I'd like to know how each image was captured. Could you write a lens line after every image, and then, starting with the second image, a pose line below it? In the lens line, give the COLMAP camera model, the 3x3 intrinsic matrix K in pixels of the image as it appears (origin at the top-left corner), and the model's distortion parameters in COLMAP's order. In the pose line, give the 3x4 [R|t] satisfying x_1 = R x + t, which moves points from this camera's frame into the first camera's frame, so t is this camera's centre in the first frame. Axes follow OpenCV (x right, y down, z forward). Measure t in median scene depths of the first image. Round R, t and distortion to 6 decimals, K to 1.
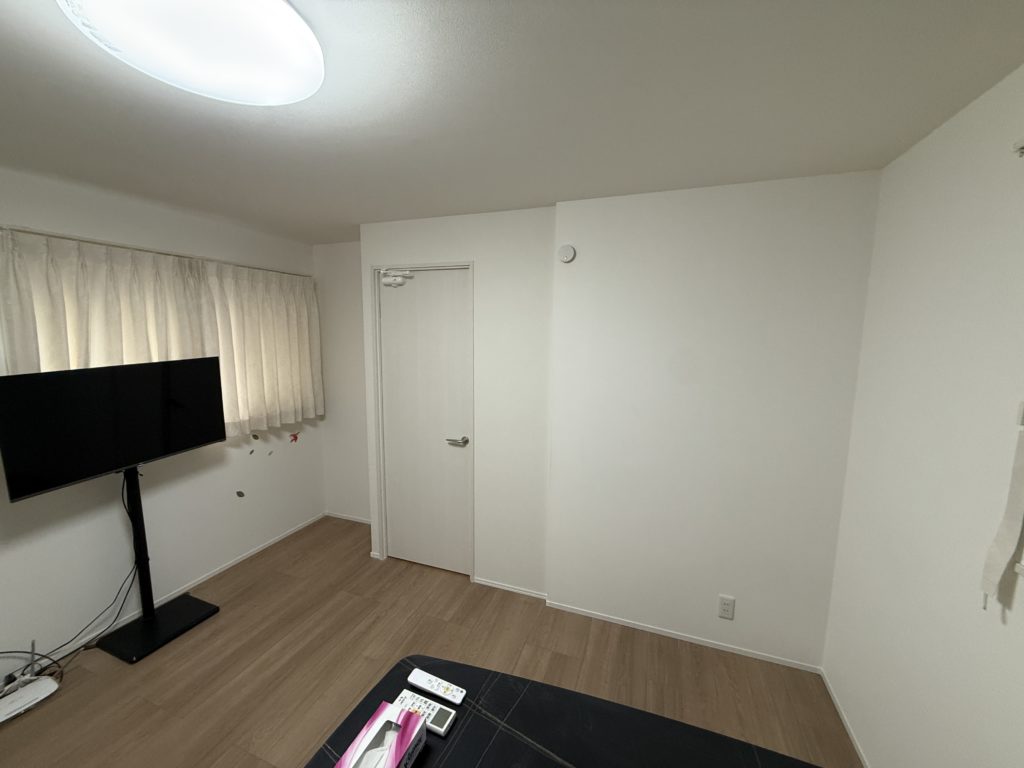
lens RADIAL K [[405.8, 0, 512.0], [0, 405.8, 384.0], [0, 0, 1]] dist [0.000364, 0.000051]
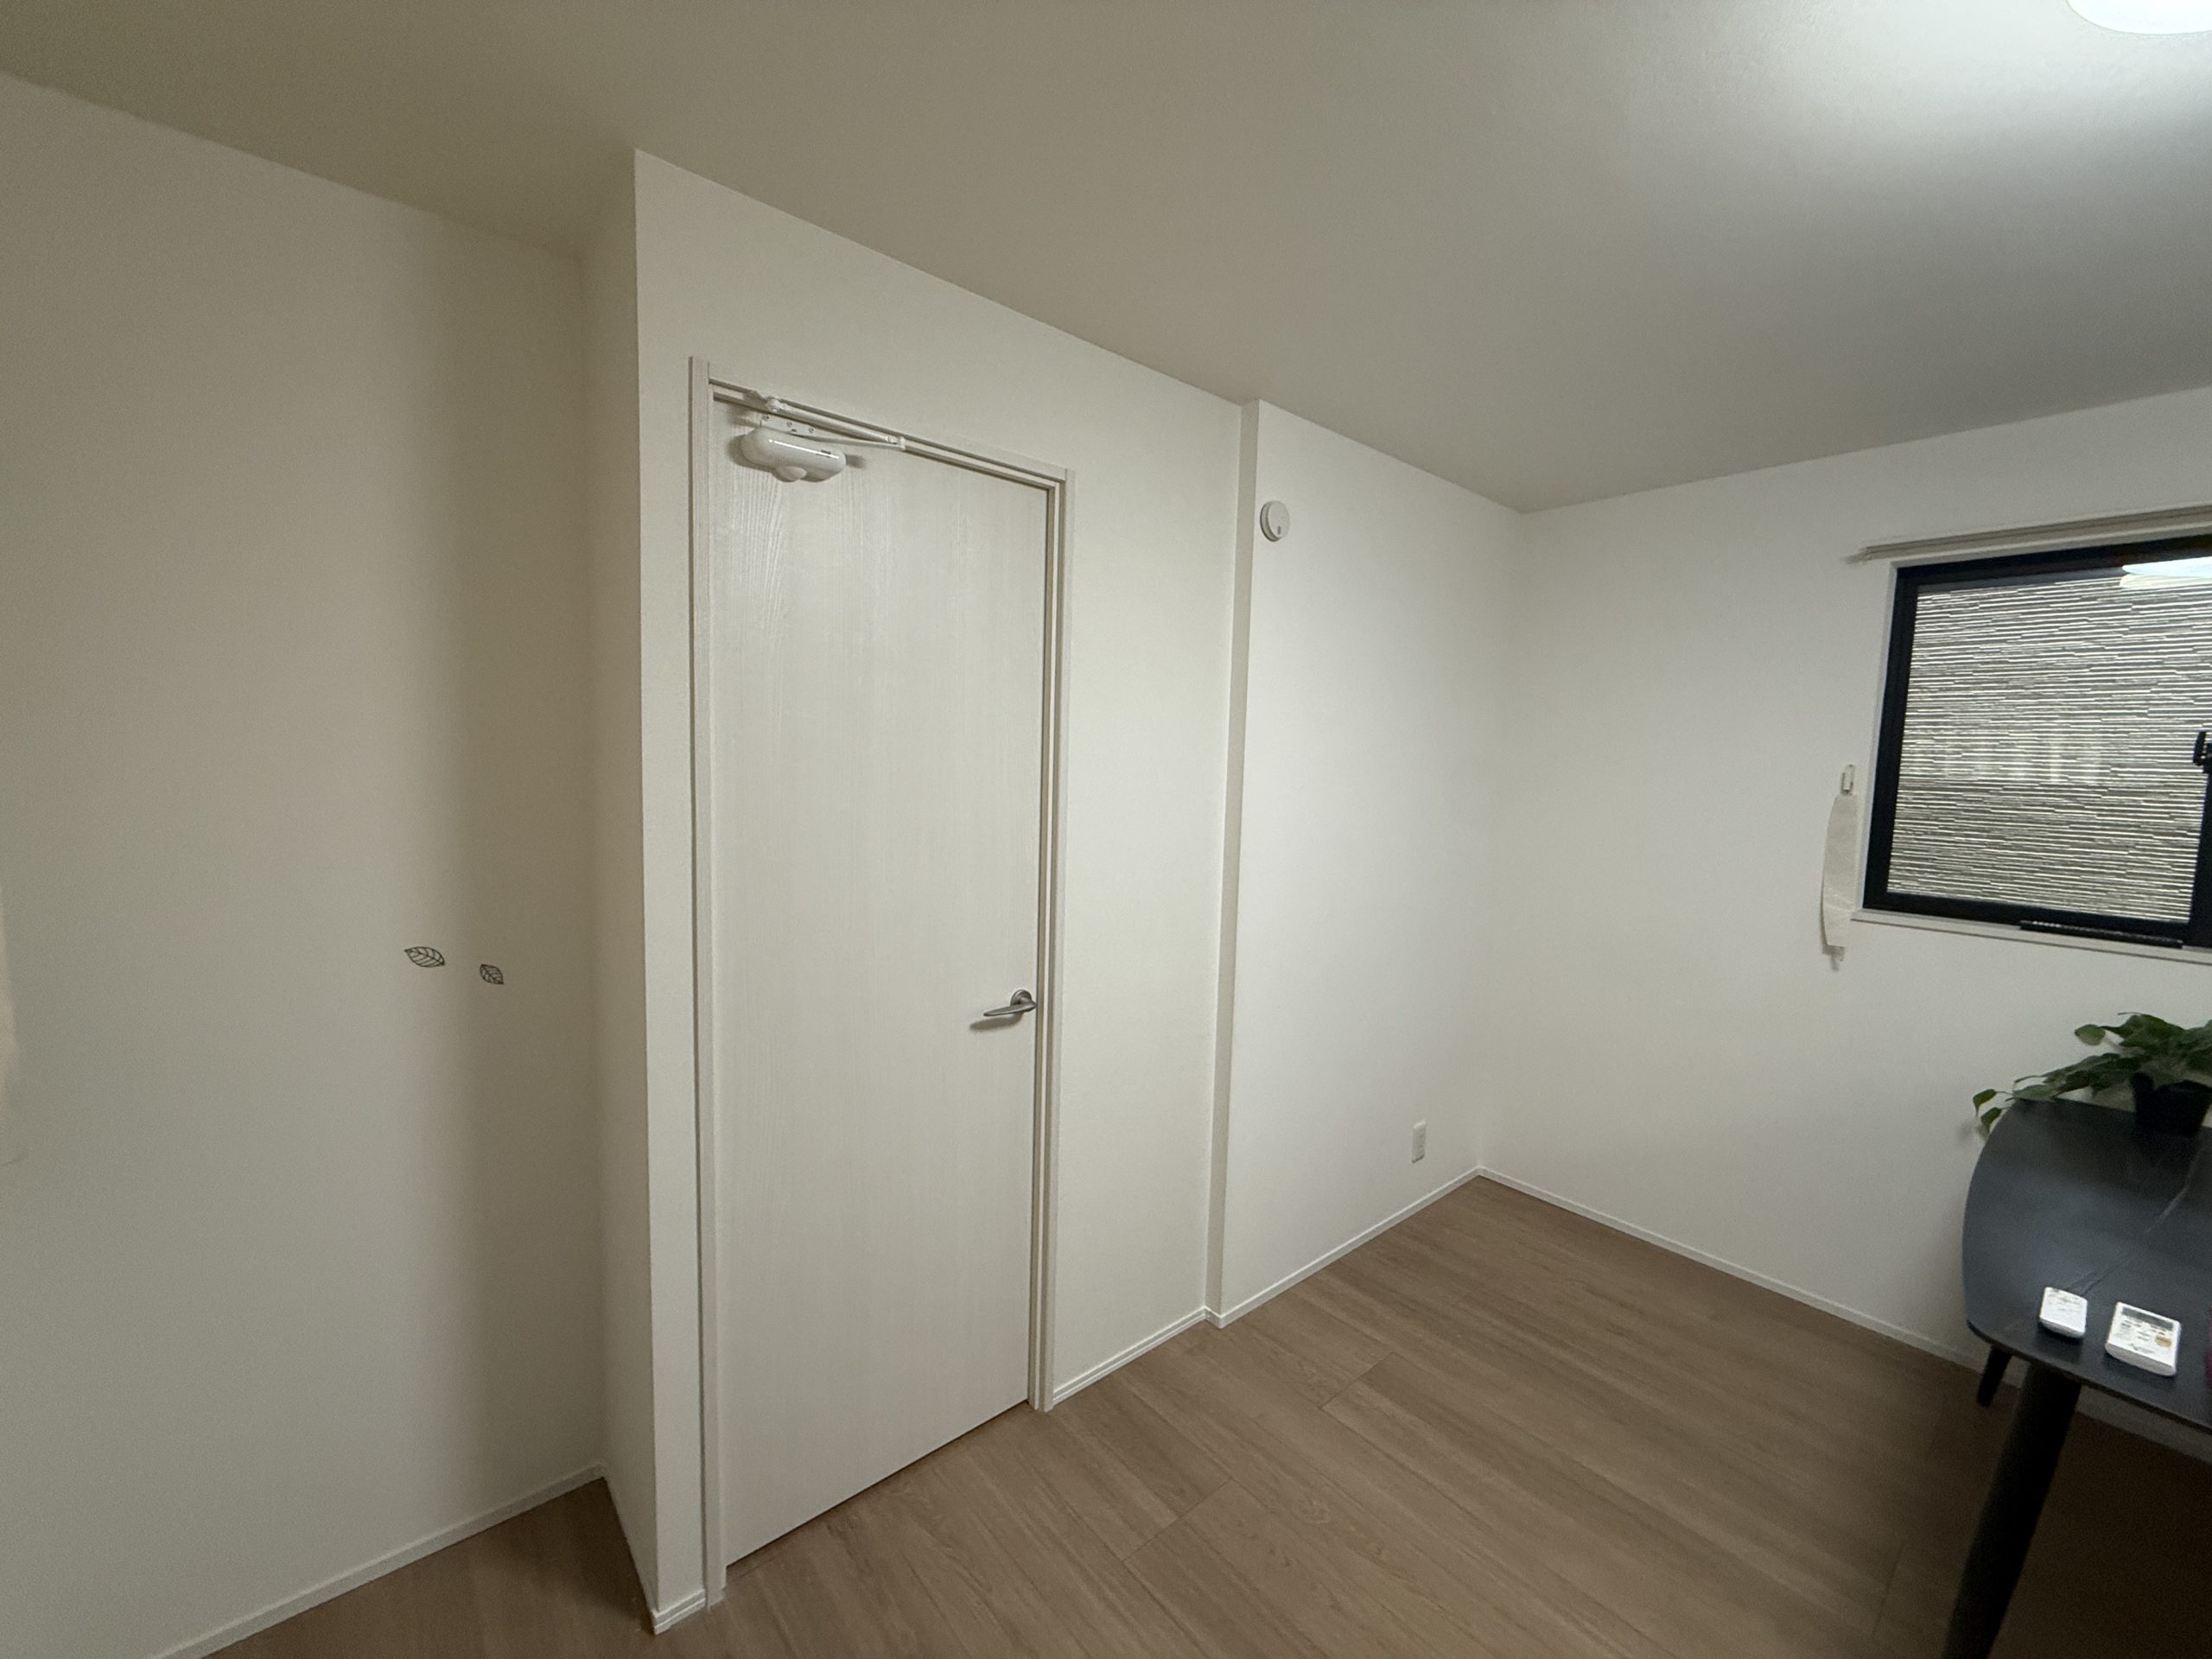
lens RADIAL K [[876.7, 0, 1106.0], [0, 876.7, 829.5], [0, 0, 1]] dist [0.000364, 0.000051]
pose [[0.500319, -0.080423, 0.862098, -0.724969], [0.090924, 0.995052, 0.040059, -0.027196], [-0.861054, 0.058343, 0.505155, 0.596879]]
